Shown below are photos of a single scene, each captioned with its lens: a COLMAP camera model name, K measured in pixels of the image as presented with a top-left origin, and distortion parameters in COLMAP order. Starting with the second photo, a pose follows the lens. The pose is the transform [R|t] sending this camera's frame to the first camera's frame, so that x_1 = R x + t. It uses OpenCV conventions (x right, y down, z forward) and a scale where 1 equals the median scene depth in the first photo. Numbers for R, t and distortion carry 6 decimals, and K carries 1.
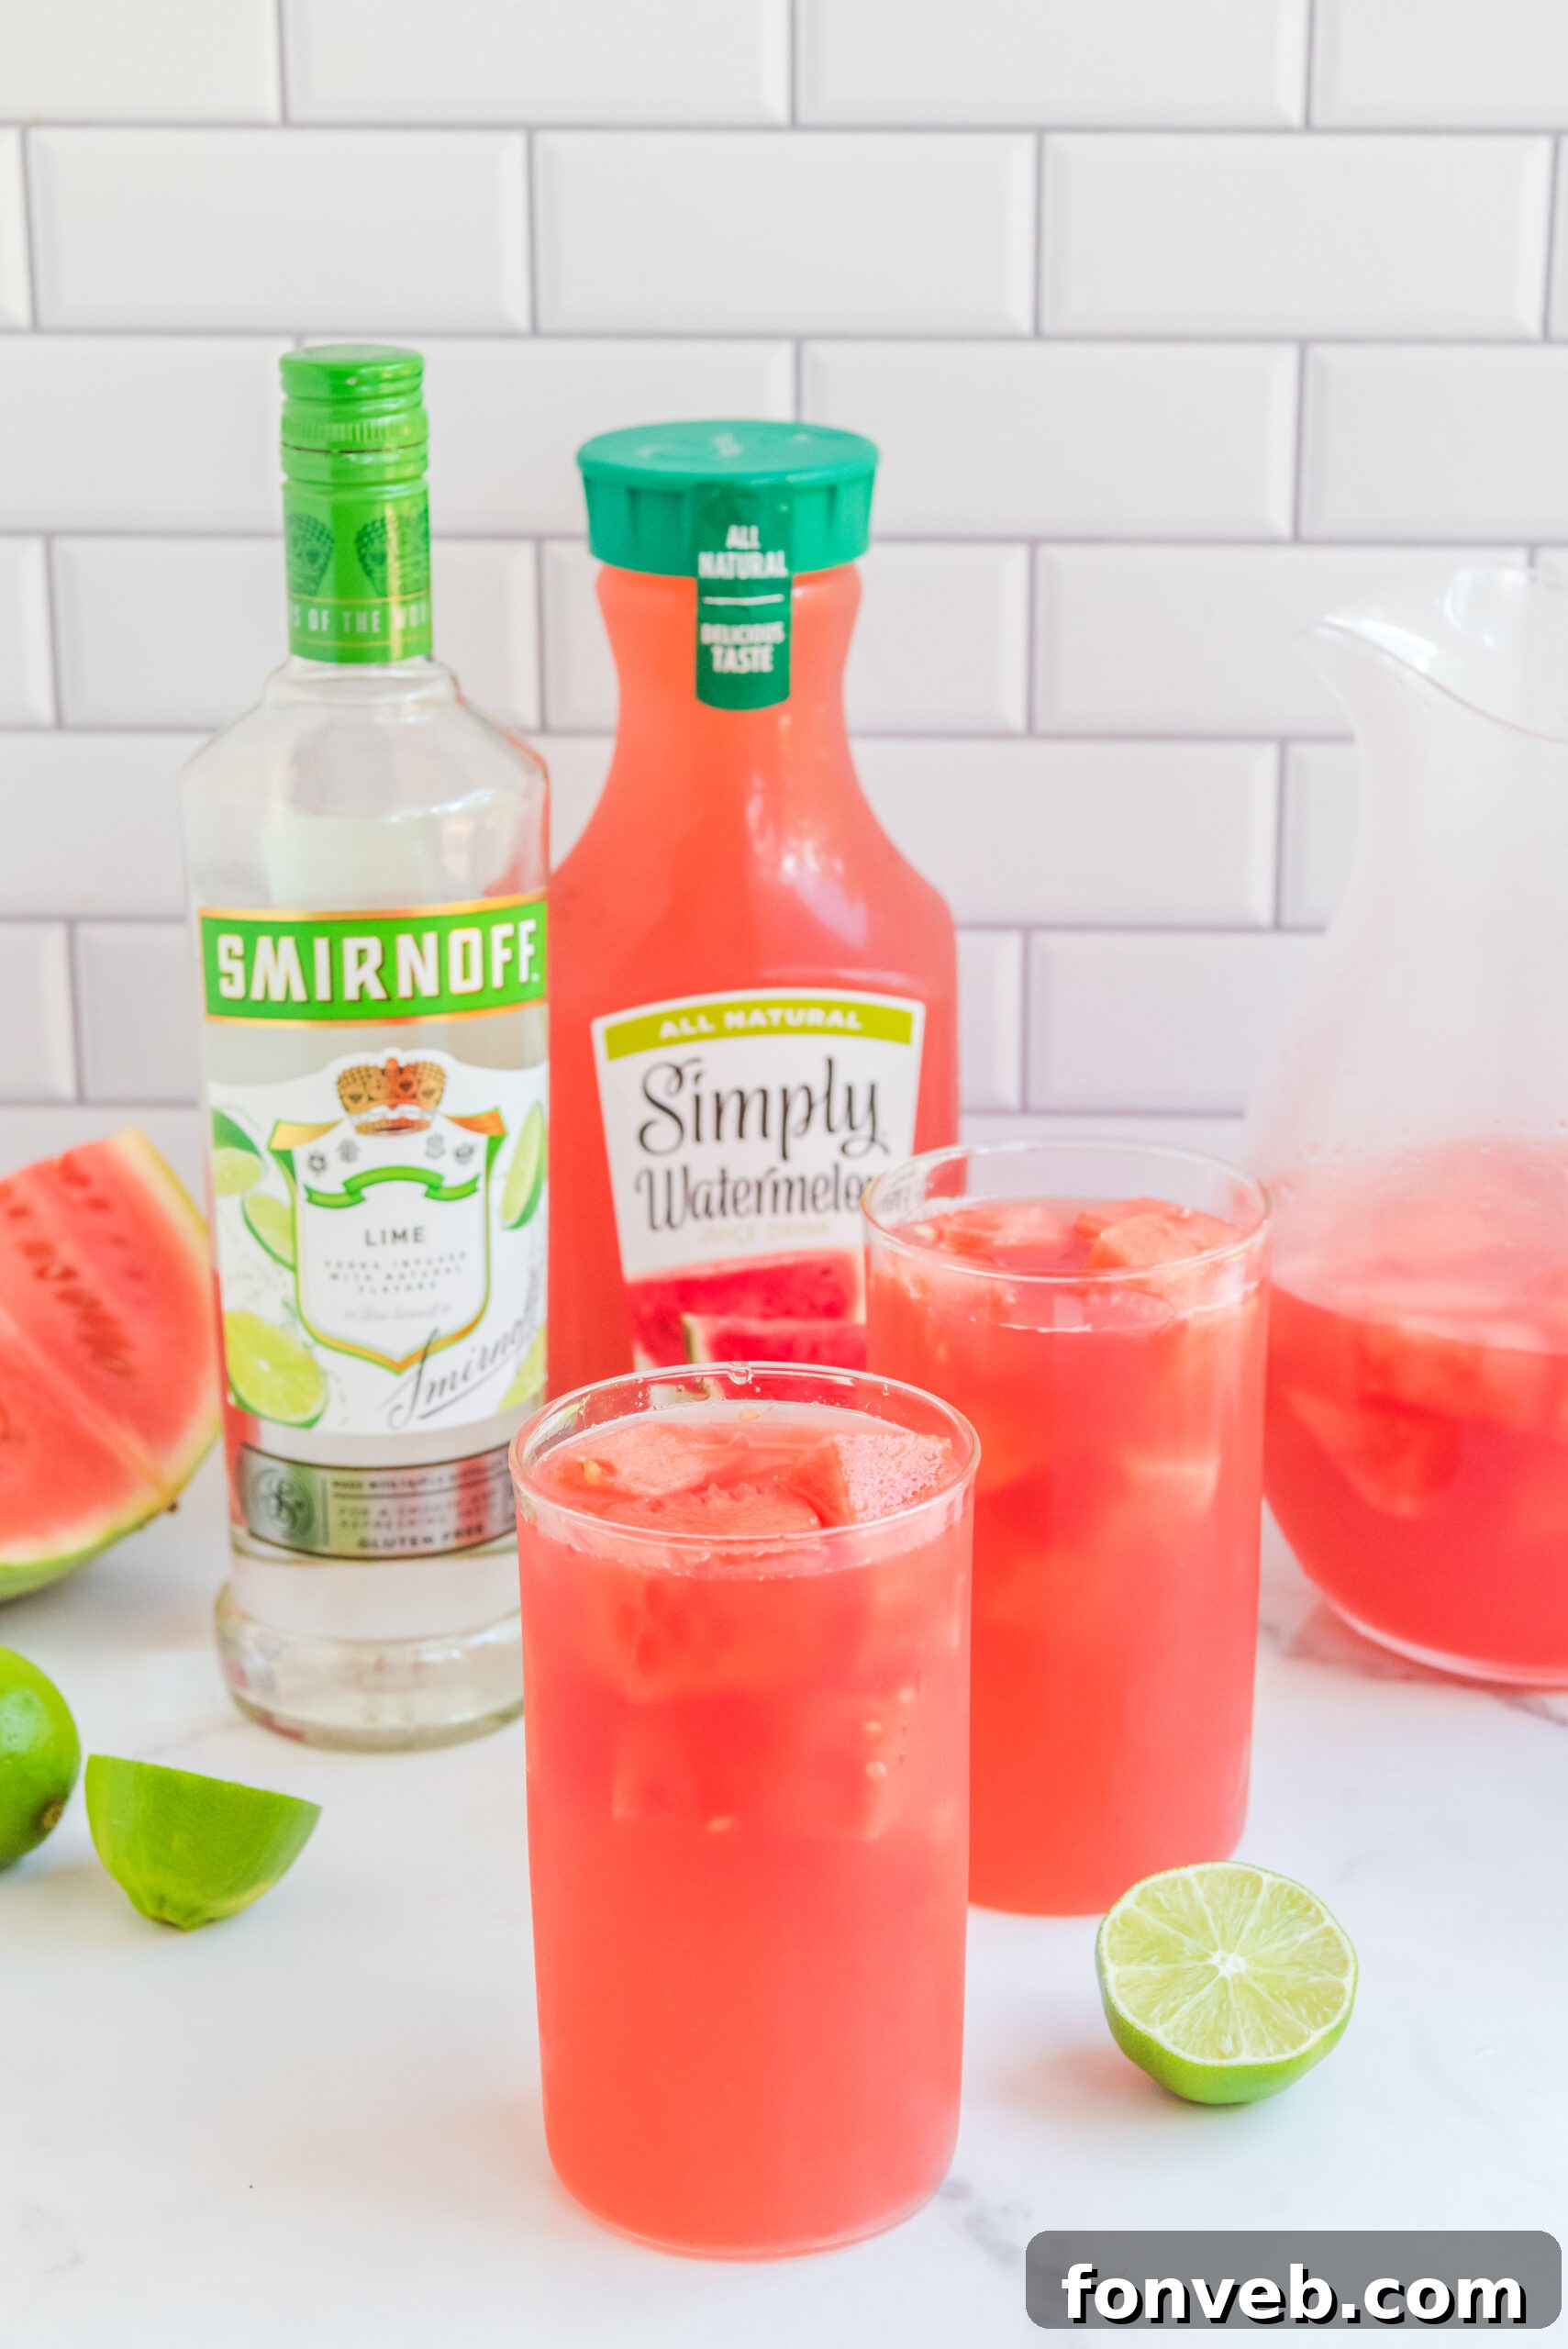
lens RADIAL K [[4310.6, 0, 740.5], [0, 4310.6, 1266.5], [0, 0, 1]] dist [-0.008539, -0.009194]
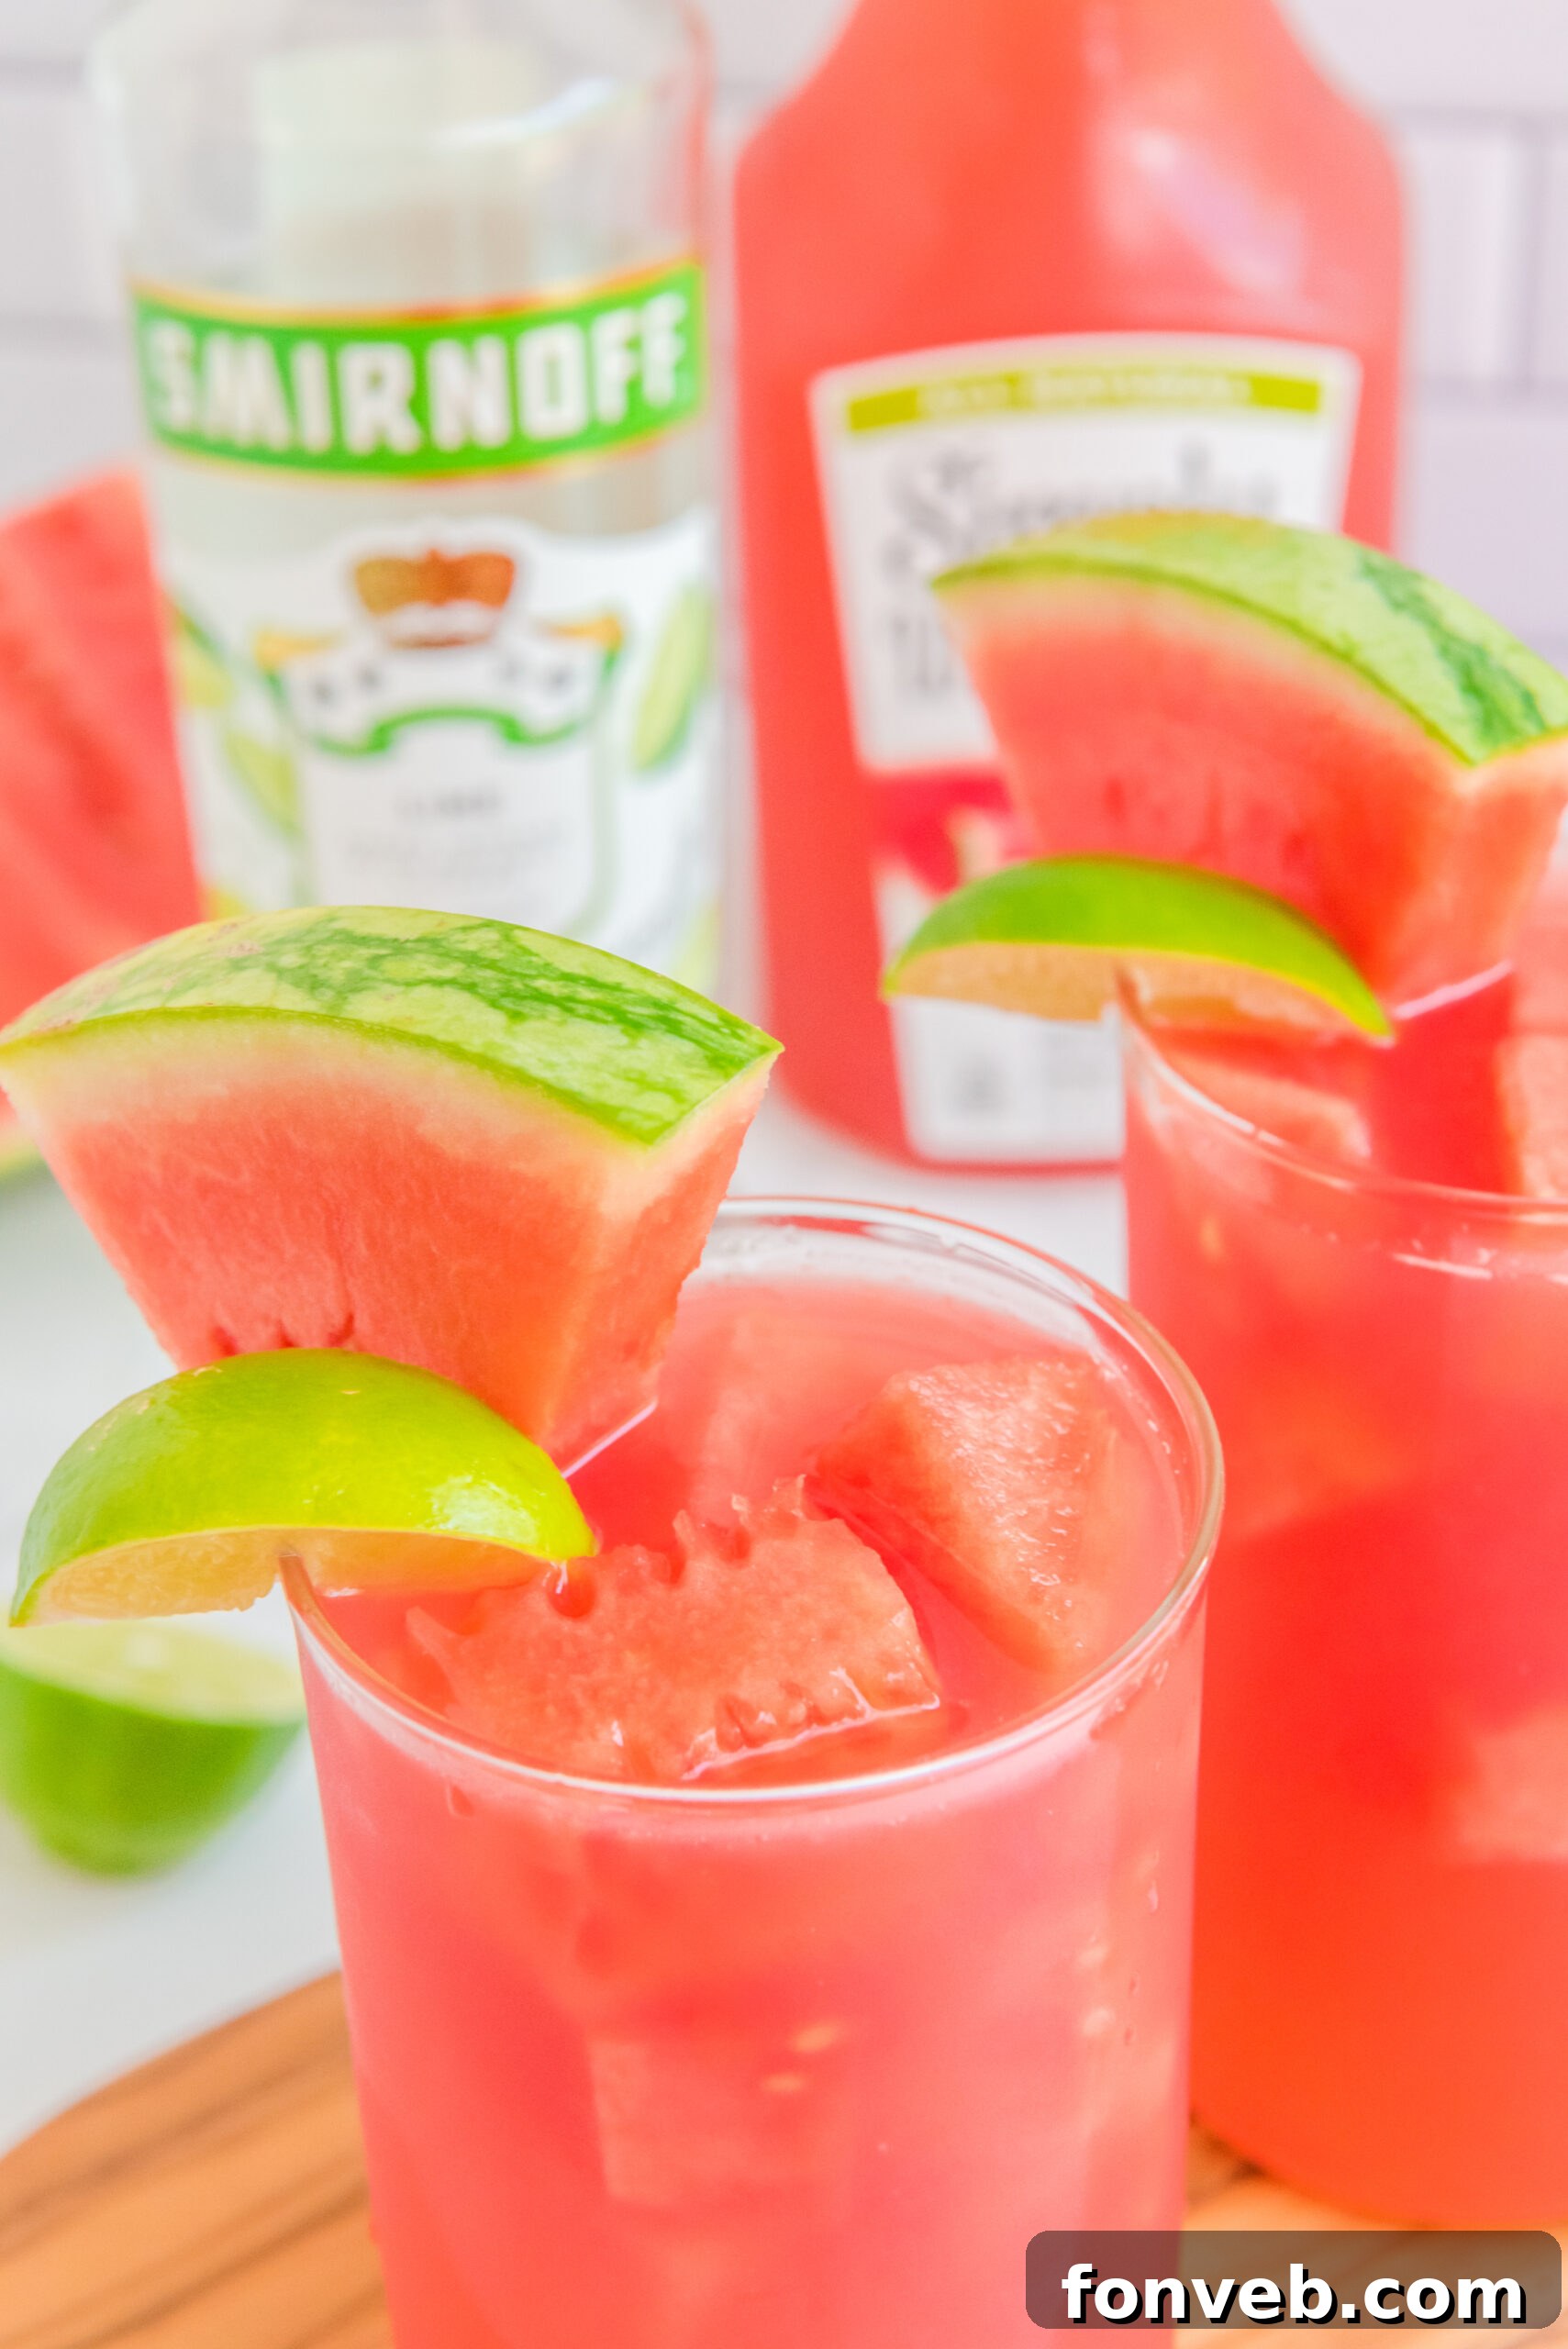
lens RADIAL K [[4474.1, 0, 780.3], [0, 4474.1, 1095.7], [0, 0, 1]] dist [0.046639, 0.121287]
pose [[0.992452, 0.049726, -0.112103, 0.042389], [-0.020745, 0.969004, 0.246173, -0.127825], [0.120870, -0.241989, 0.962721, 0.373466]]
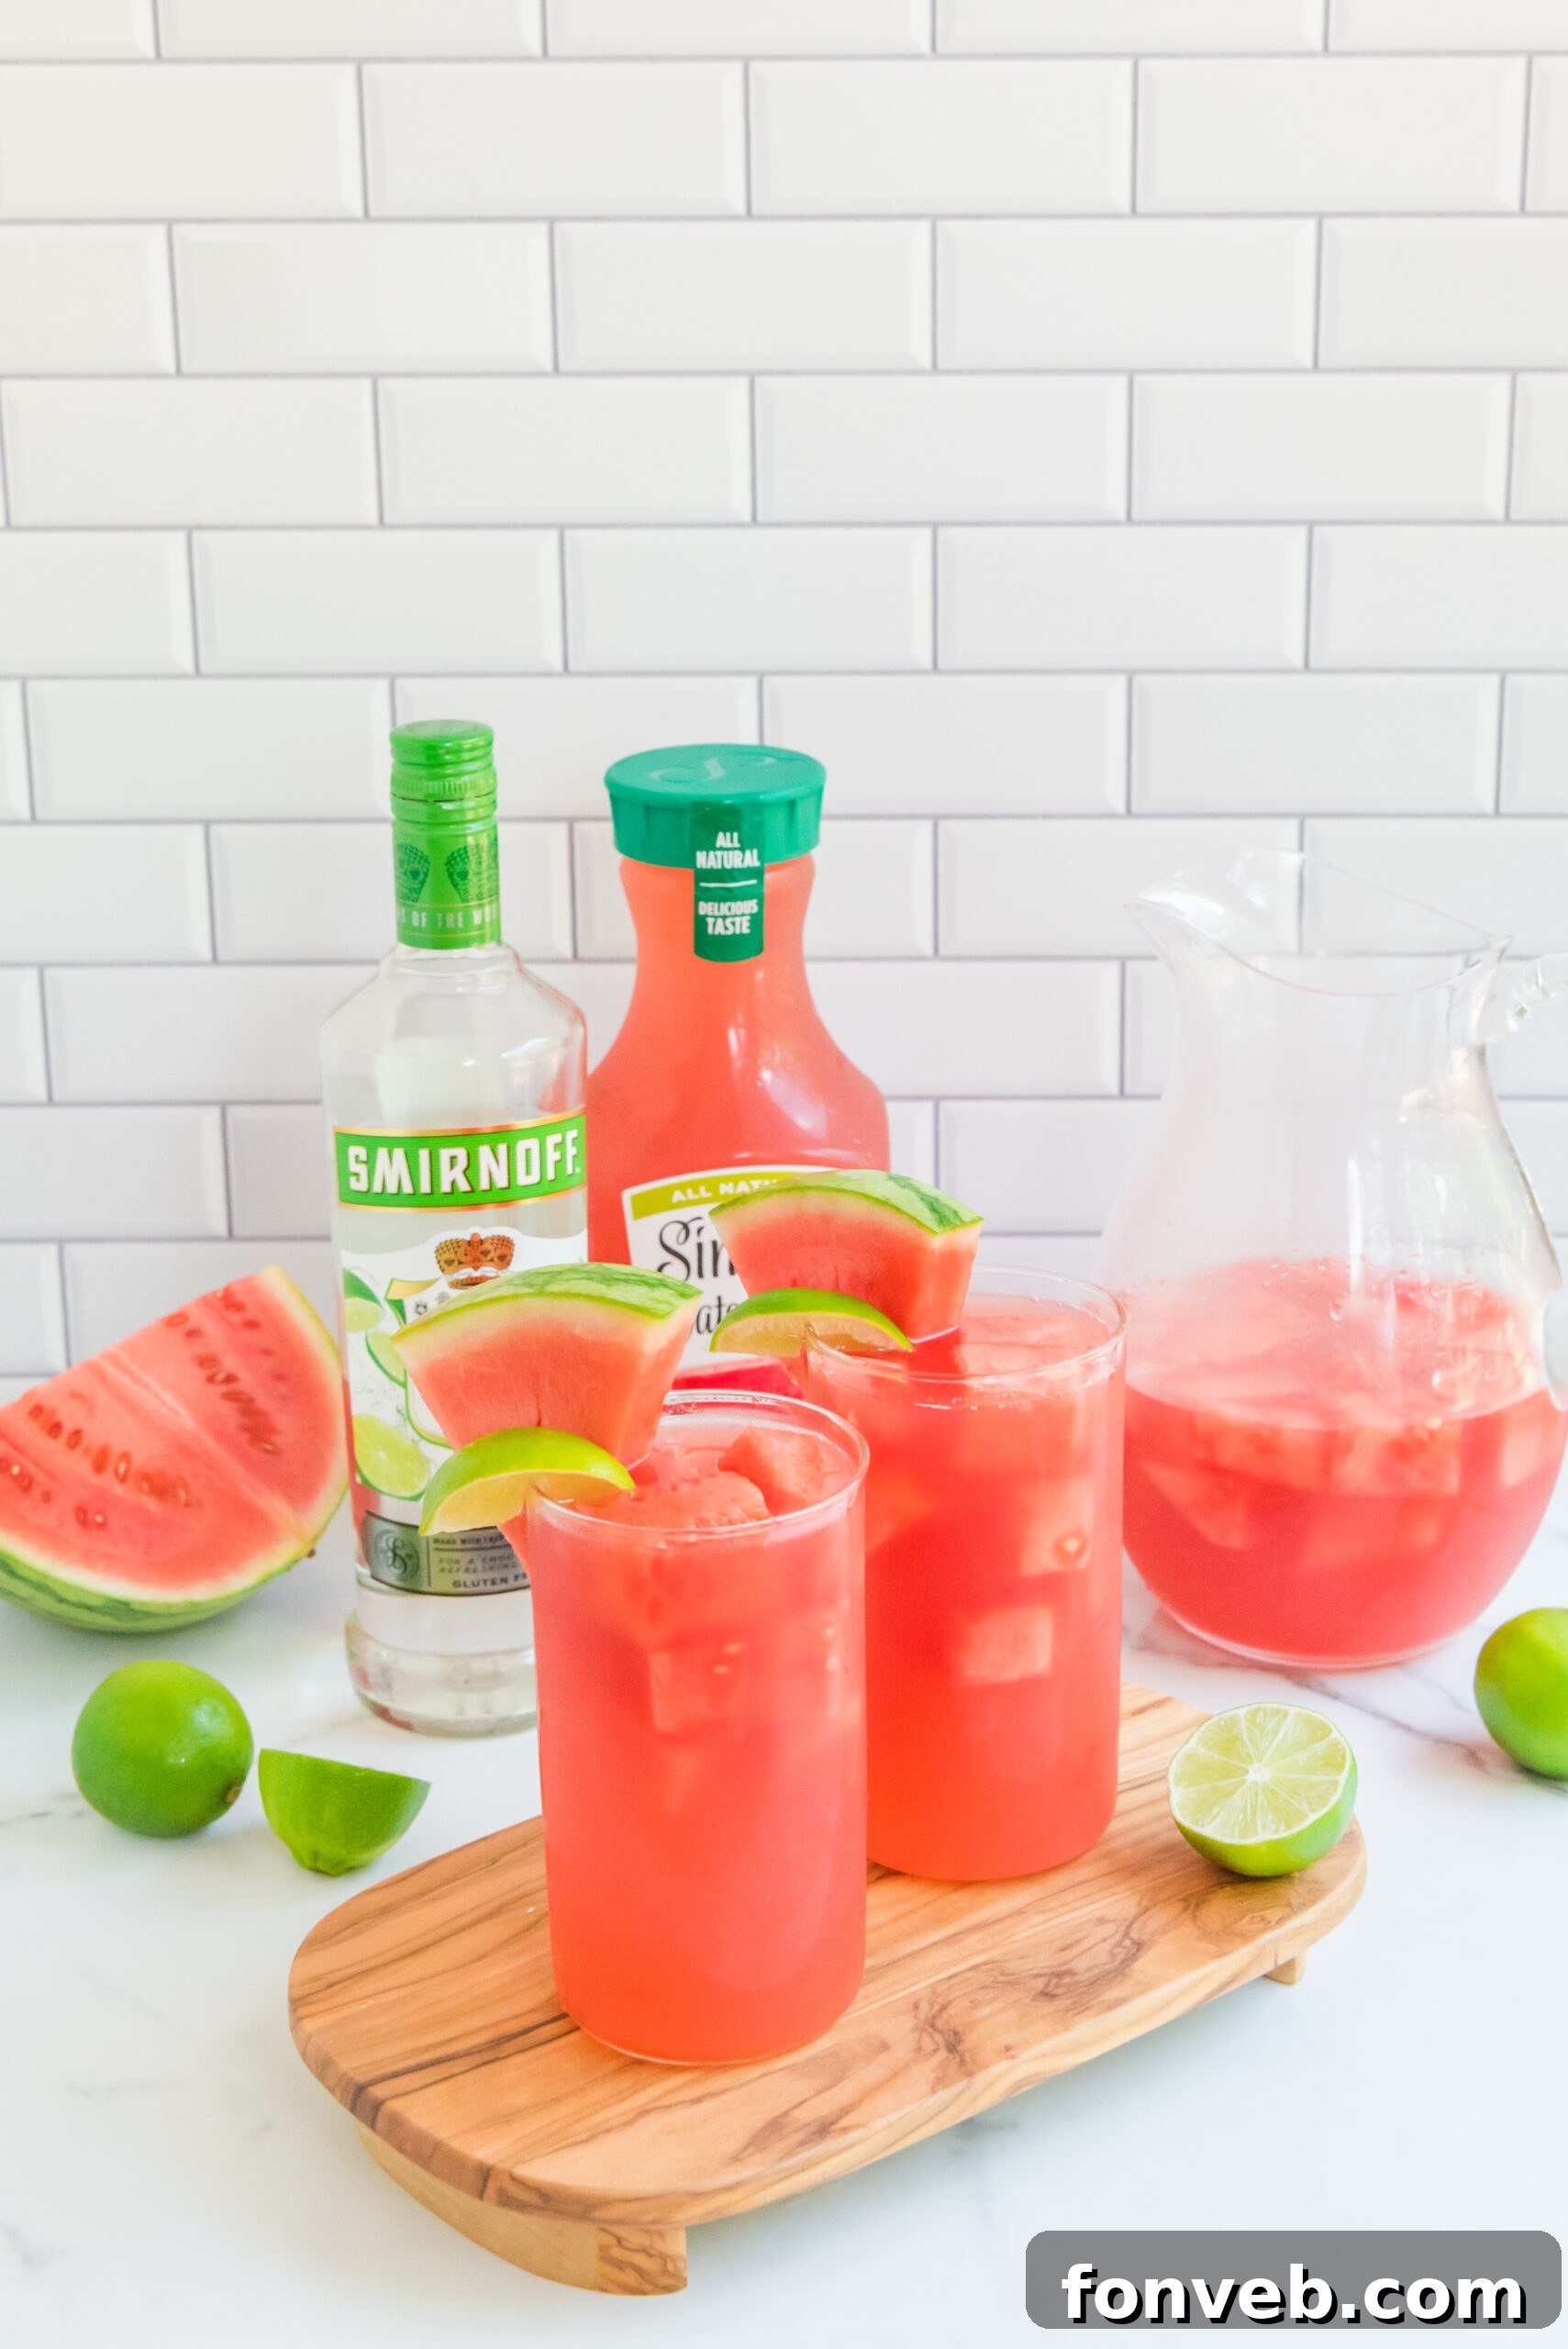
lens RADIAL K [[3857.6, 0, 794.8], [0, 3857.6, 1050.5], [0, 0, 1]] dist [0.129225, -0.166367]
pose [[0.999875, -0.014014, 0.007305, 0.013090], [0.014375, 0.998550, -0.051870, -0.040739], [-0.006568, 0.051968, 0.998627, -0.236389]]
